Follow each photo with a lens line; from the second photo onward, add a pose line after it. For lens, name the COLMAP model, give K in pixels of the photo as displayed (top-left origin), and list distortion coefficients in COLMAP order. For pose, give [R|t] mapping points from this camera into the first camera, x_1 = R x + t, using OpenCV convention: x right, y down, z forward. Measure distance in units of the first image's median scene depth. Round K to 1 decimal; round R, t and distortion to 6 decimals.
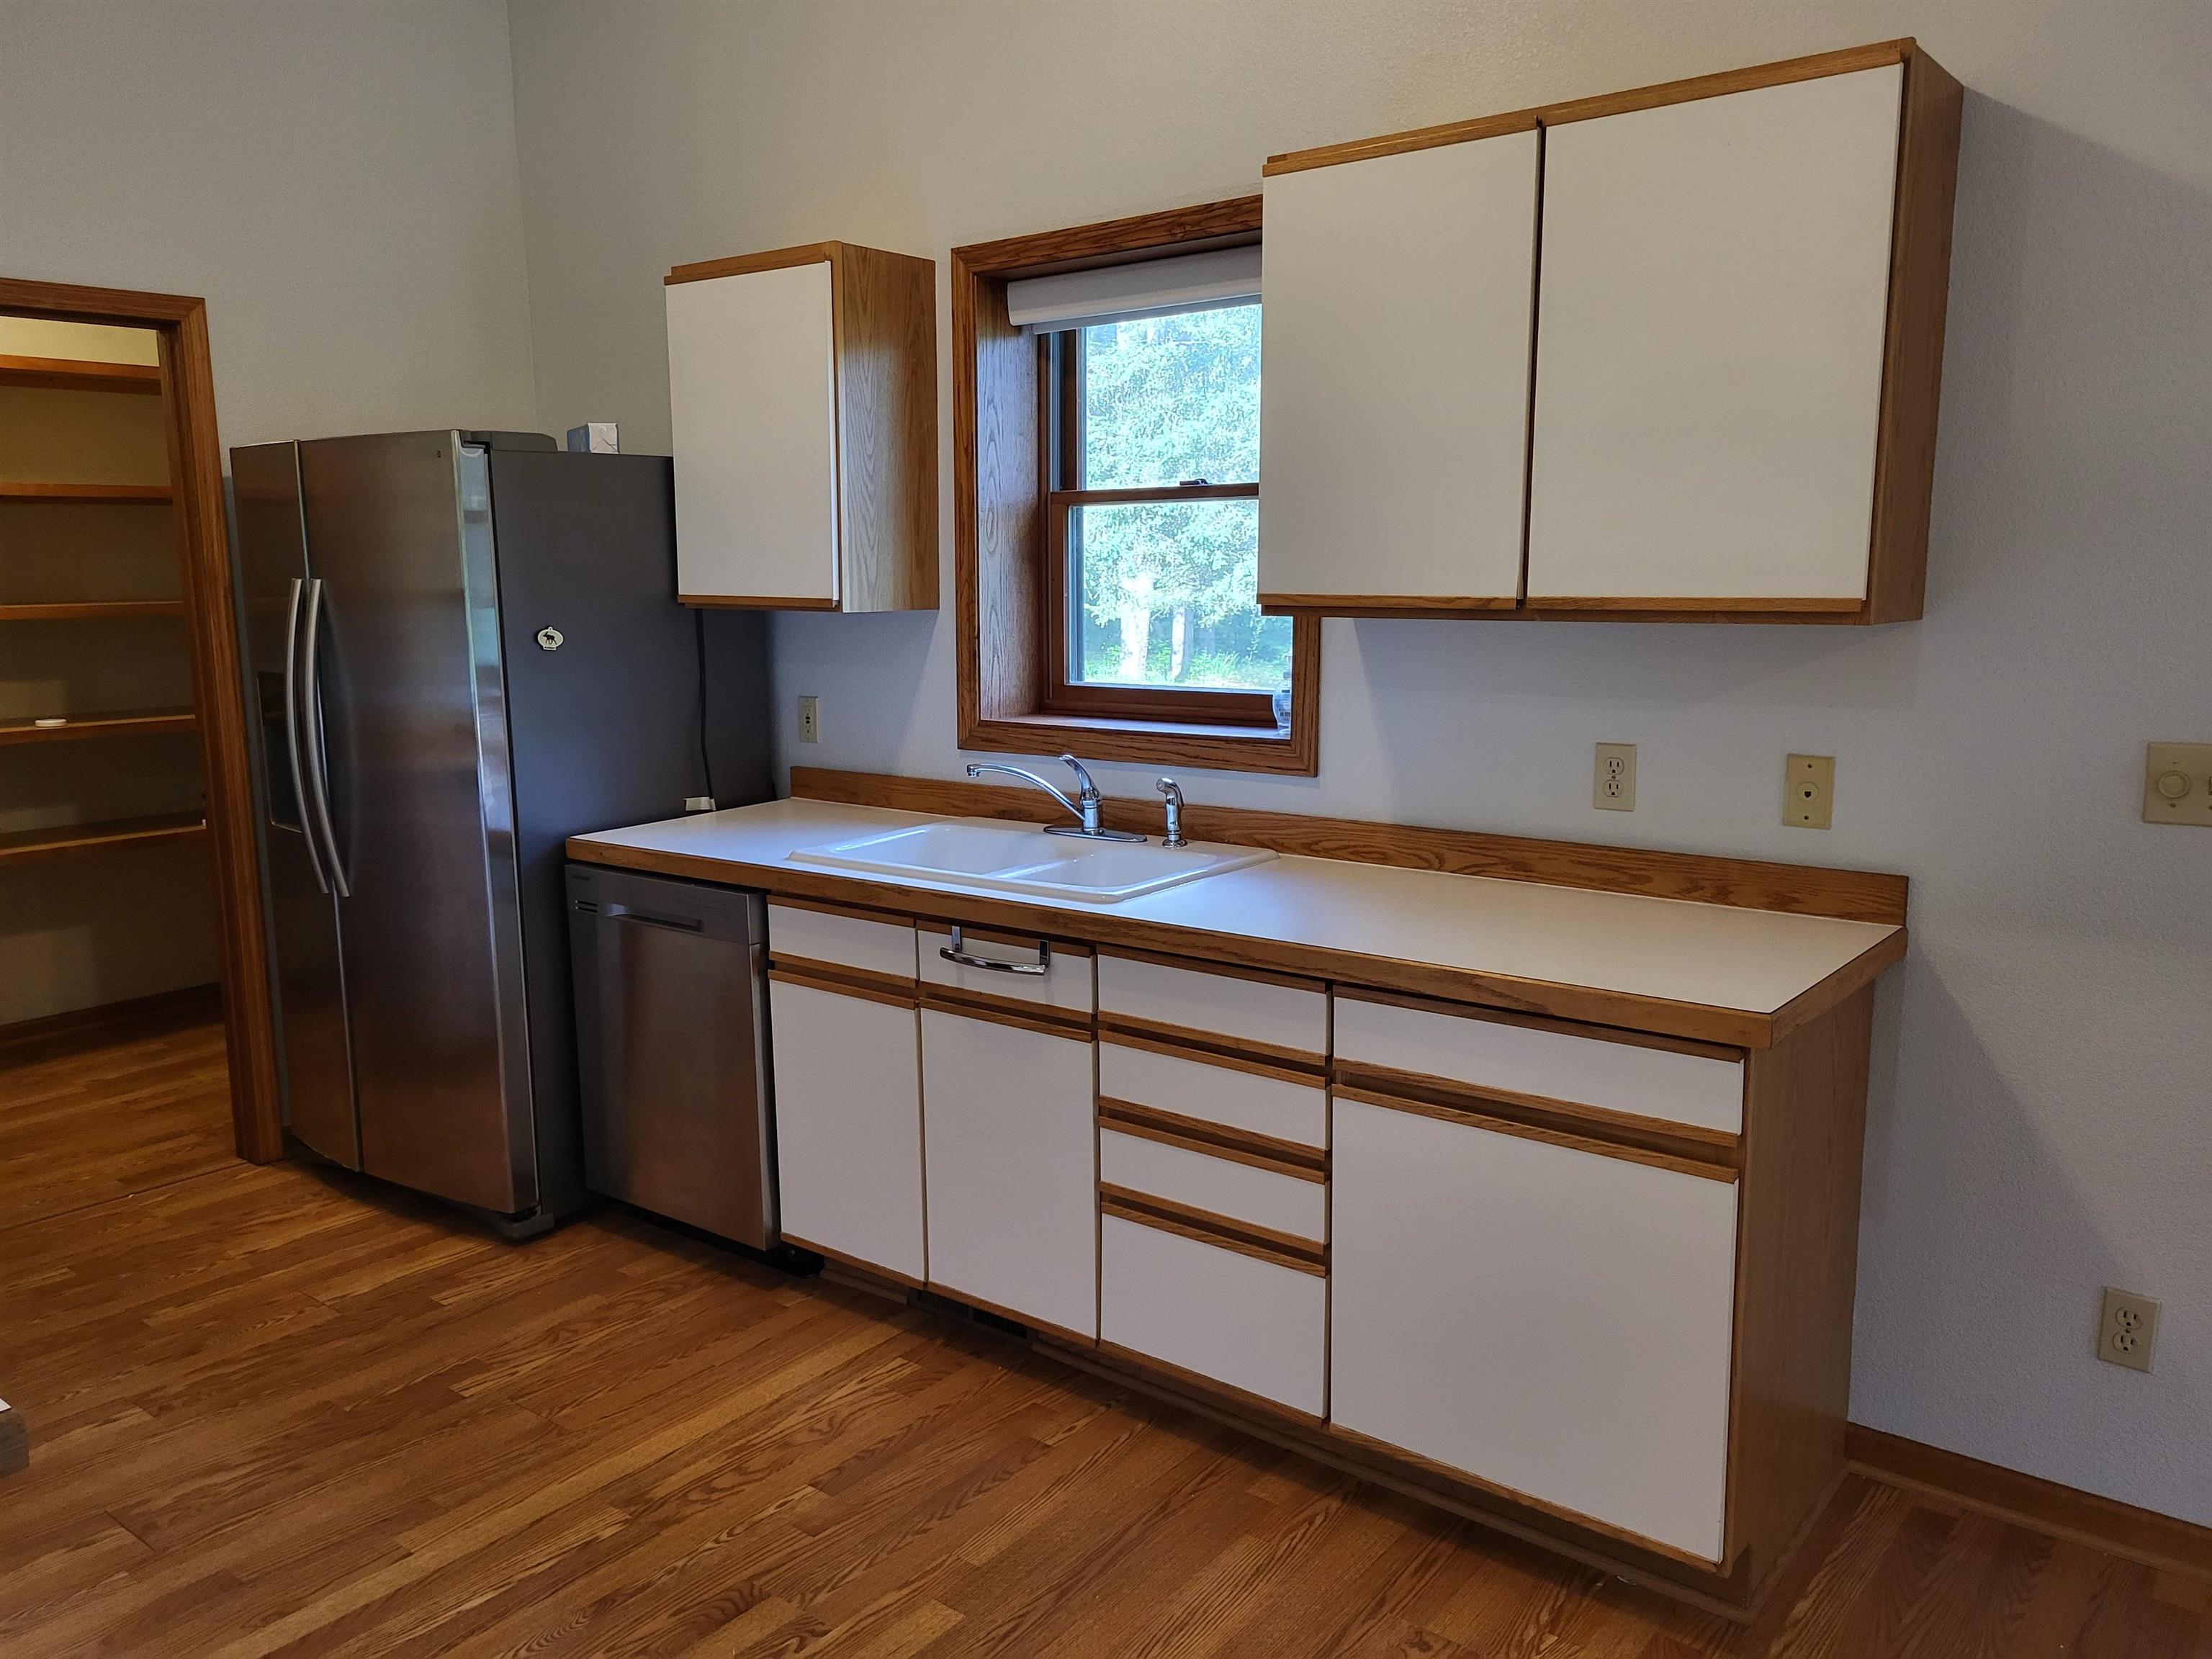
lens RADIAL K [[1671.3, 0, 1104.6], [0, 1671.3, 833.9], [0, 0, 1]] dist [0.014795, 0.004189]
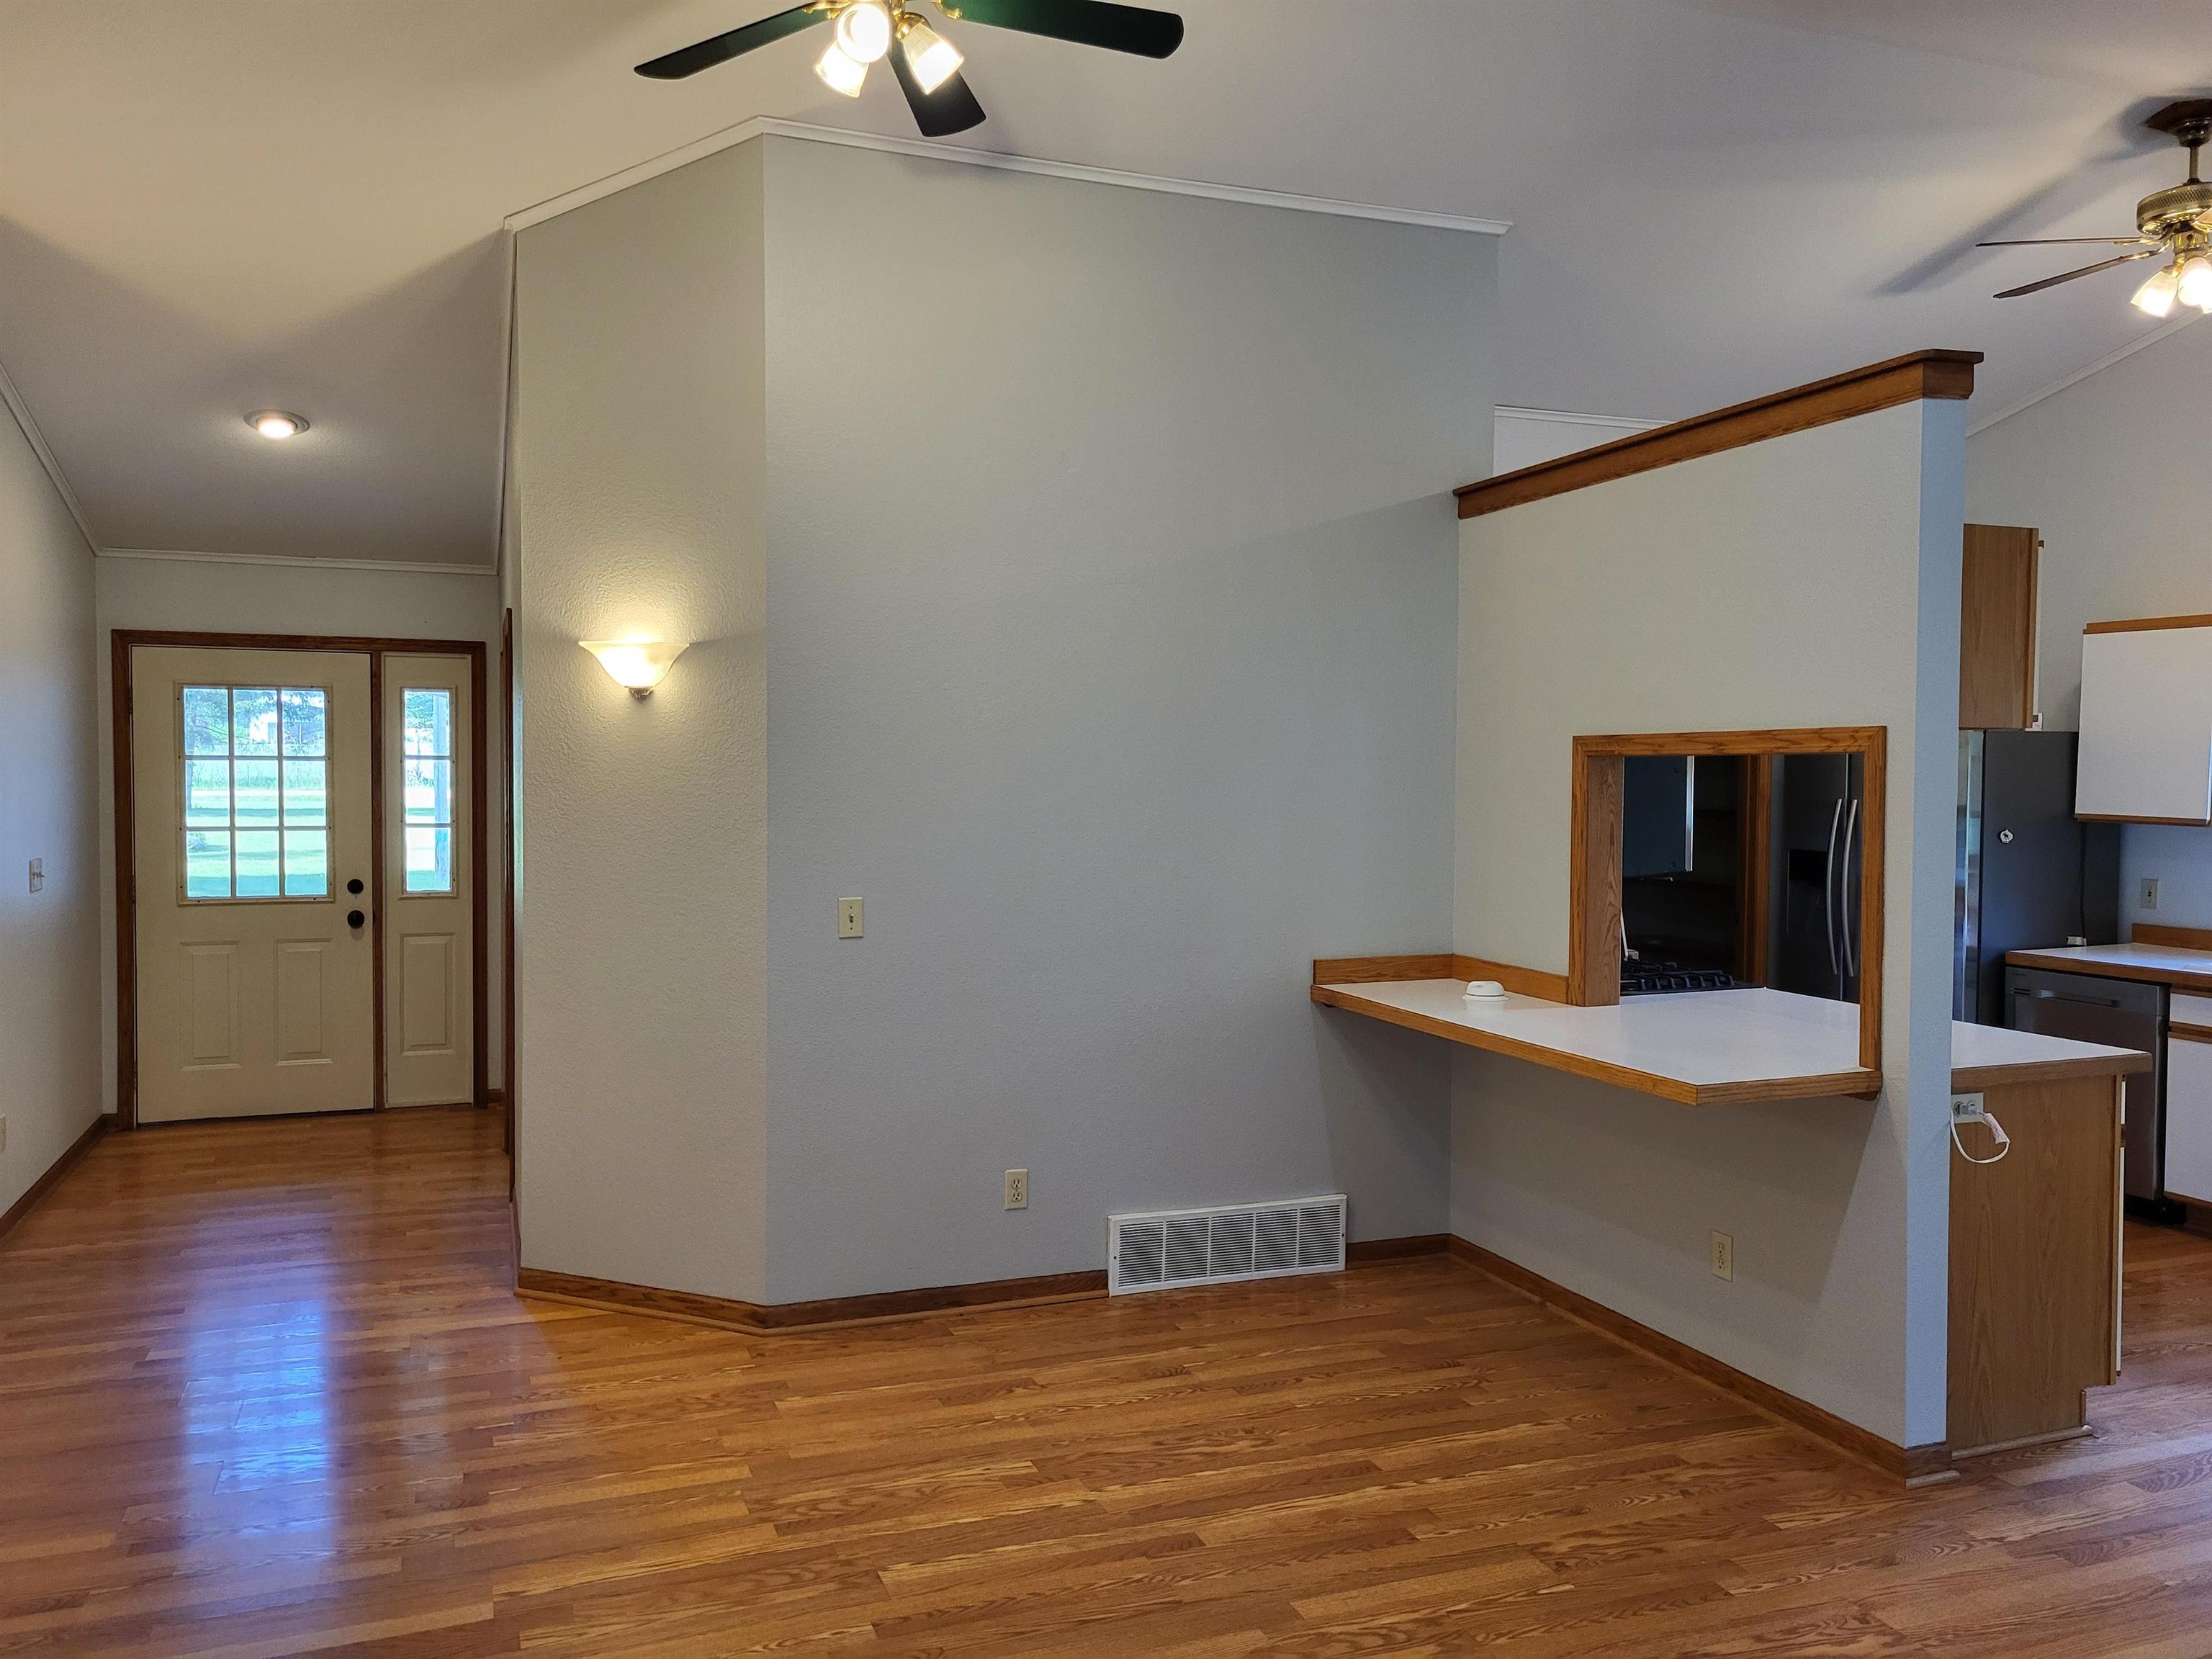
lens RADIAL K [[1671.3, 0, 1103.6], [0, 1671.3, 825.7], [0, 0, 1]] dist [0.014795, 0.004189]
pose [[0.849679, 0.032058, -0.526325, -0.202335], [-0.098249, 0.990296, -0.098291, 0.133166], [0.518066, 0.135227, 0.844583, -0.943714]]
